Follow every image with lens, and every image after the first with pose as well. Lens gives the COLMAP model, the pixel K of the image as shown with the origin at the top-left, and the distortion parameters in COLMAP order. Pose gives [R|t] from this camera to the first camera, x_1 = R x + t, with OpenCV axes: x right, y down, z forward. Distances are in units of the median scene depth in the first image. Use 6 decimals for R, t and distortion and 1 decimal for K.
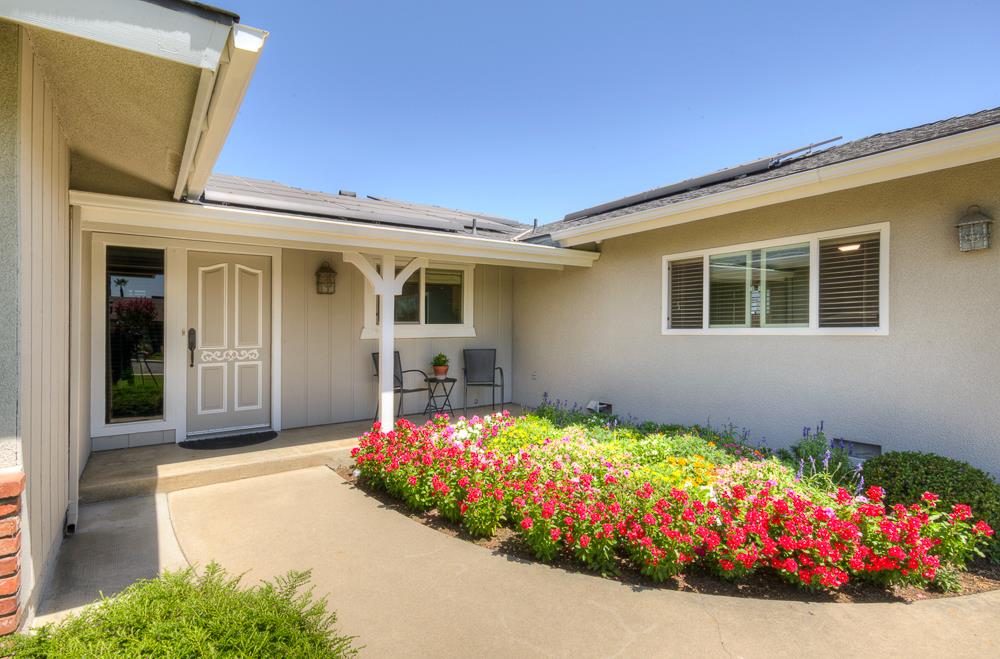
lens RADIAL K [[510.1, 0, 467.6], [0, 510.1, 331.7], [0, 0, 1]] dist [-0.000652, -0.000054]
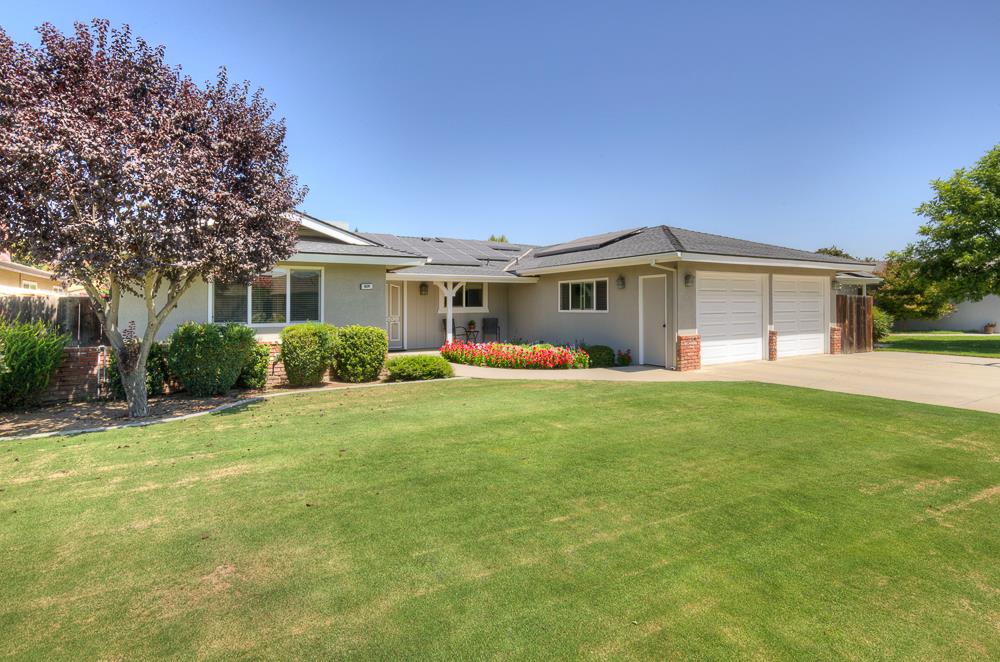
lens RADIAL K [[519.2, 0, 526.8], [0, 519.2, 318.1], [0, 0, 1]] dist [0.004324, 0.000418]
pose [[0.999942, 0.001989, 0.010582, 0.197167], [-0.002162, 0.999864, 0.016319, -0.005040], [-0.010548, -0.016341, 0.999811, -1.570149]]
